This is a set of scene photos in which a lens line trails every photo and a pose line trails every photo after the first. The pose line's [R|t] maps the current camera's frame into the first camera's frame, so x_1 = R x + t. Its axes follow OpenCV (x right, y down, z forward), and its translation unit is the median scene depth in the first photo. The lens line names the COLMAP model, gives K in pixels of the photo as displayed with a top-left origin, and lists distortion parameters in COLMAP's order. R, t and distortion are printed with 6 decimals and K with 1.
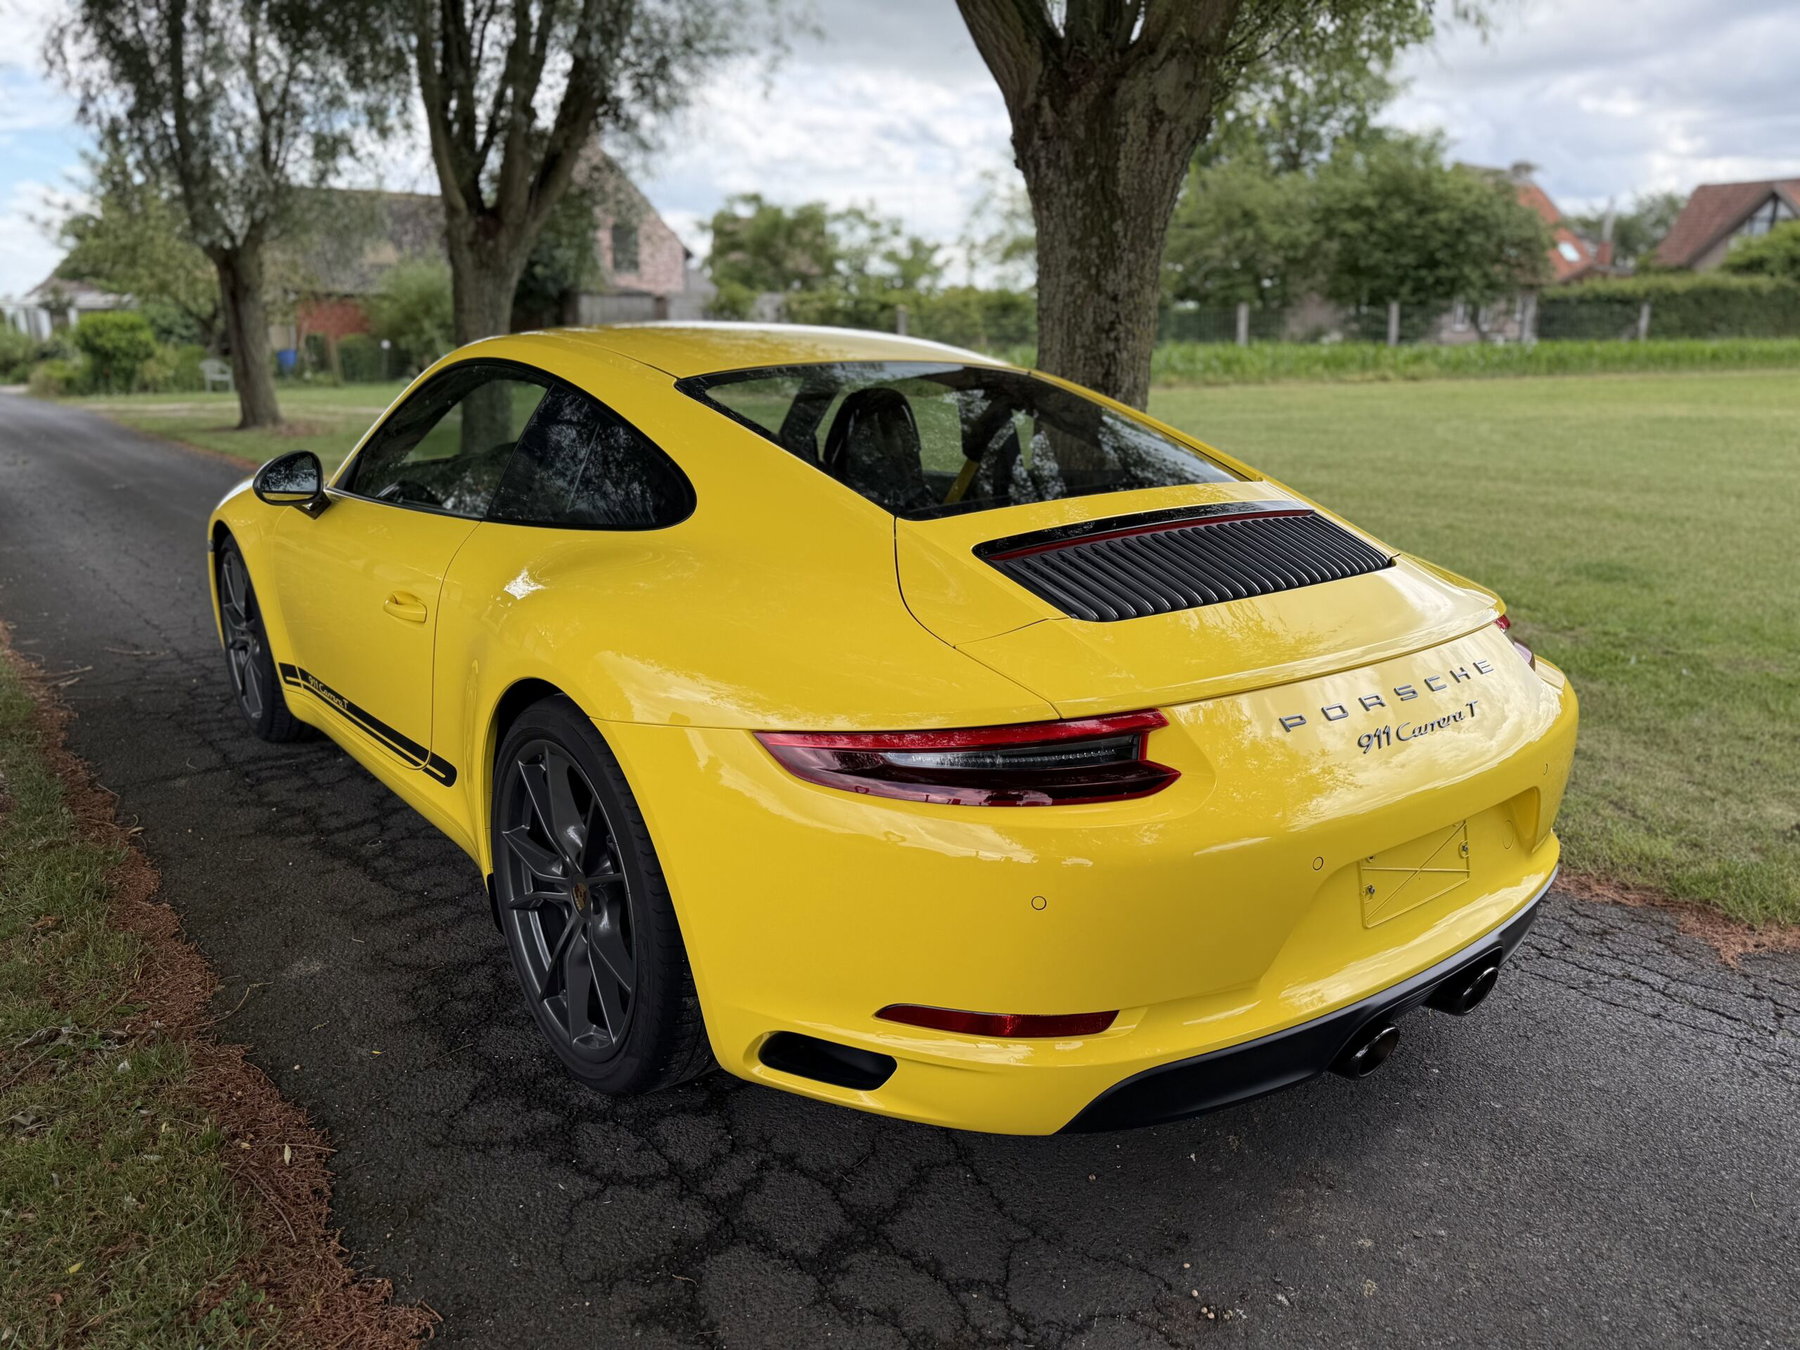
lens RADIAL K [[1285.8, 0, 858.0], [0, 1285.8, 662.7], [0, 0, 1]] dist [0.007436, -0.003004]
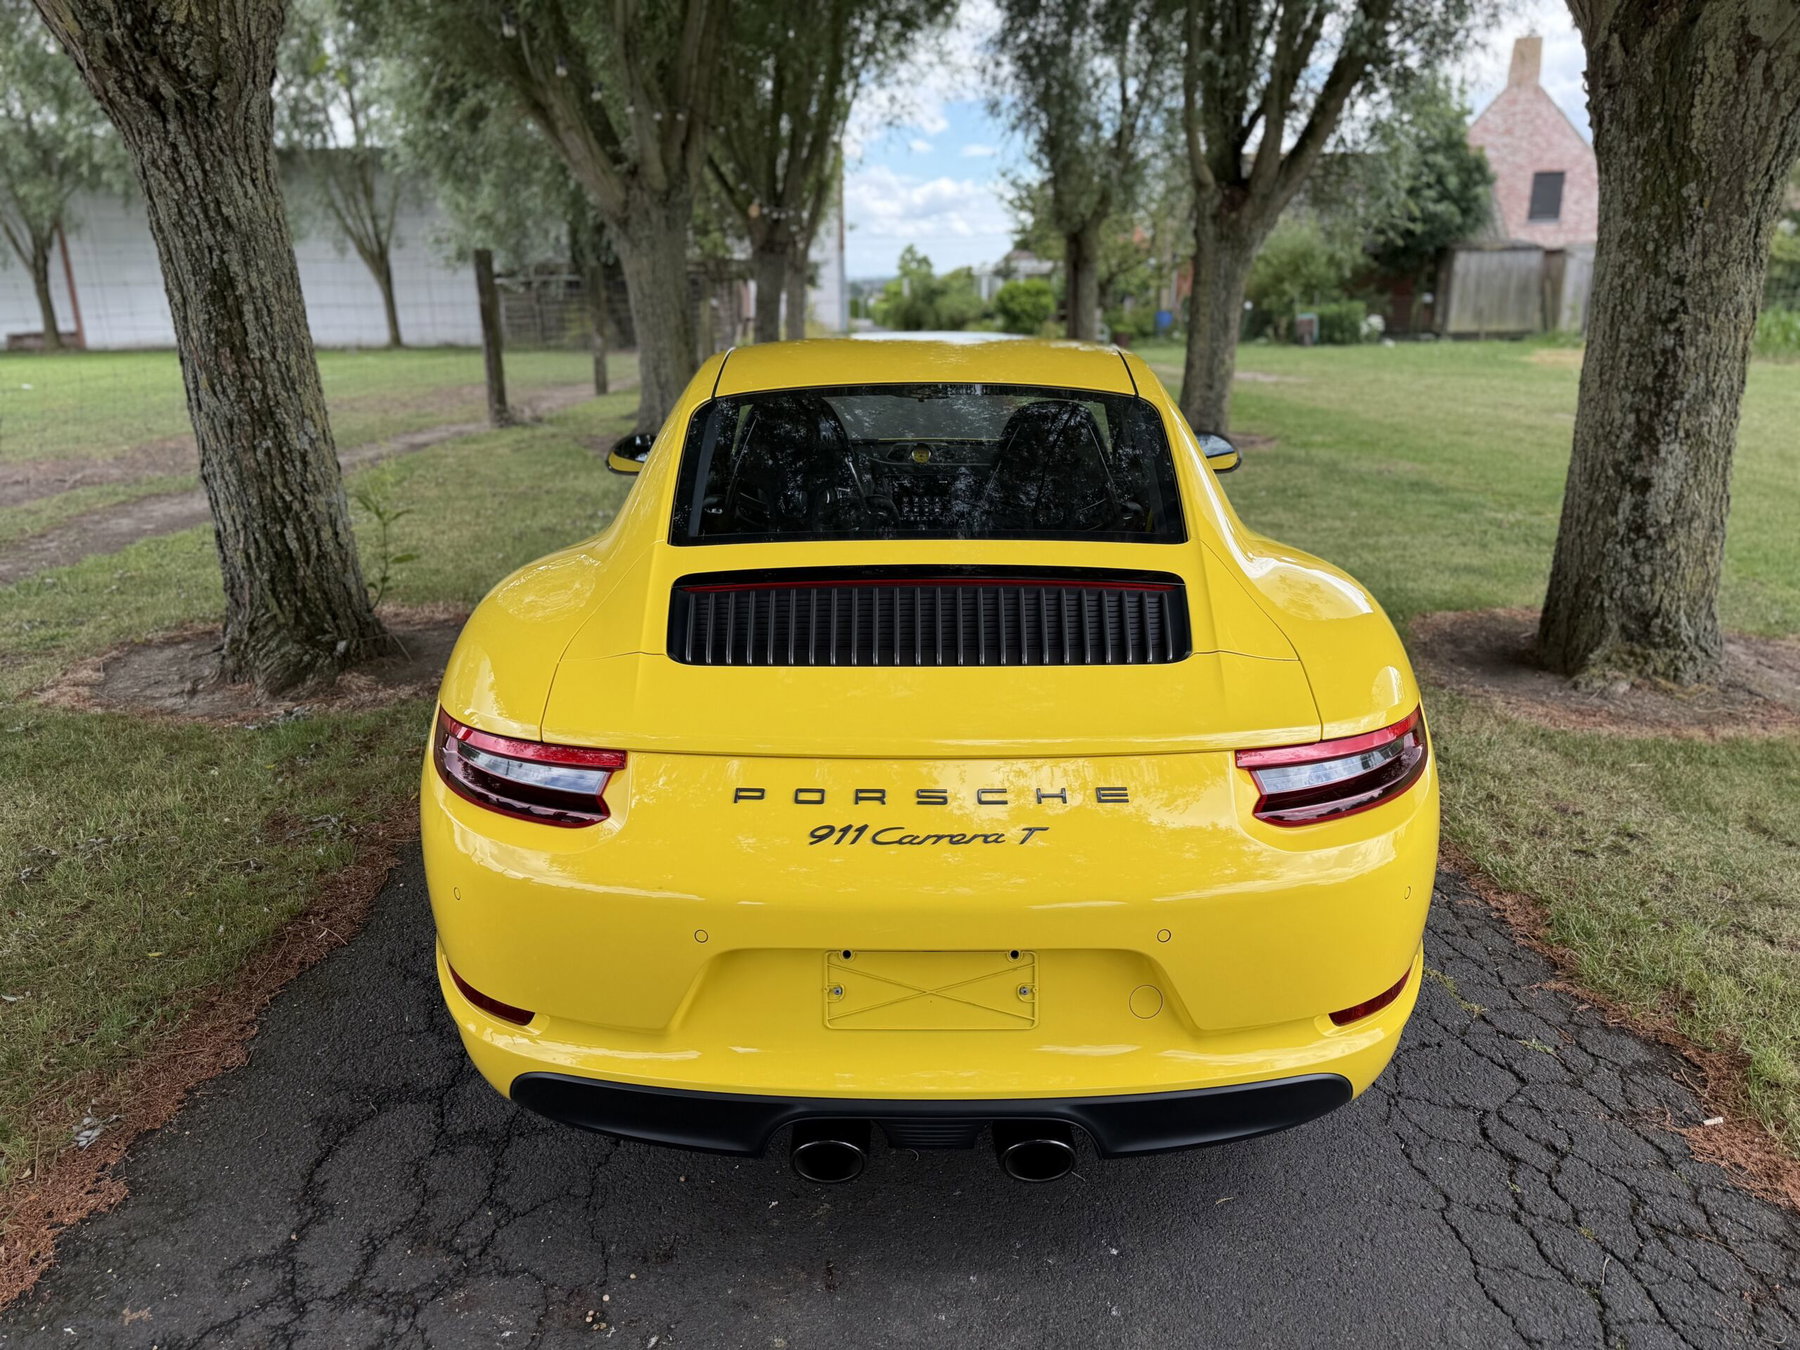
lens RADIAL K [[1238.2, 0, 900.0], [0, 1238.2, 675.0], [0, 0, 1]] dist [-0.001173, 0.003129]
pose [[0.807114, 0.170170, -0.565340, 0.289245], [-0.141924, 0.985405, 0.093993, -0.045239], [0.573083, 0.004372, 0.819485, 0.090836]]
